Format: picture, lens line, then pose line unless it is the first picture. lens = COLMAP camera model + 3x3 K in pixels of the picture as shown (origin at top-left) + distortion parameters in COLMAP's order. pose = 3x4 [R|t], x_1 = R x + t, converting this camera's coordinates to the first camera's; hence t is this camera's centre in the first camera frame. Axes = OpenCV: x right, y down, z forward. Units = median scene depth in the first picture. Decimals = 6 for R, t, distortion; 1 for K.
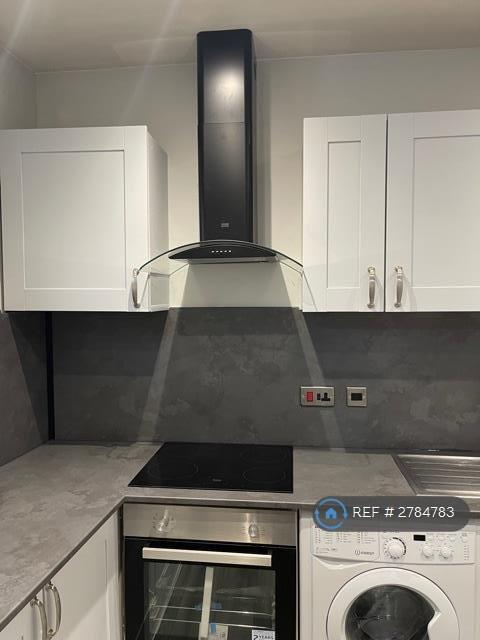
lens RADIAL K [[482.6, 0, 240.0], [0, 482.6, 320.0], [0, 0, 1]] dist [0.057830, -0.095357]
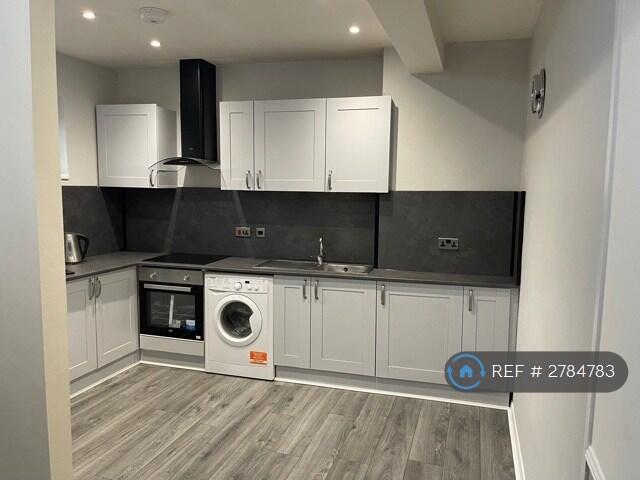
lens RADIAL K [[485.3, 0, 320.0], [0, 485.3, 240.0], [0, 0, 1]] dist [0.051905, -0.070881]
pose [[0.986698, 0.037262, -0.158235, 0.834544], [-0.027501, 0.997607, 0.063436, 0.052526], [0.160220, -0.058241, 0.985362, -1.006989]]
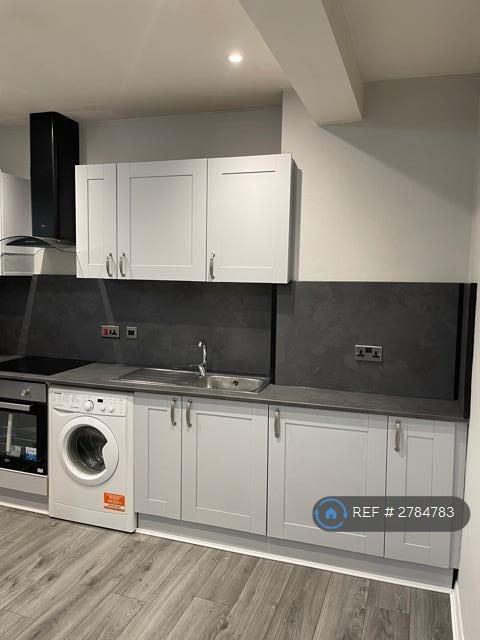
lens RADIAL K [[485.3, 0, 240.8], [0, 485.3, 313.1], [0, 0, 1]] dist [0.051905, -0.070881]
pose [[0.980554, 0.040770, -0.191968, 0.926631], [-0.034907, 0.998818, 0.033828, 0.026331], [0.193120, -0.026470, 0.980818, -0.526853]]
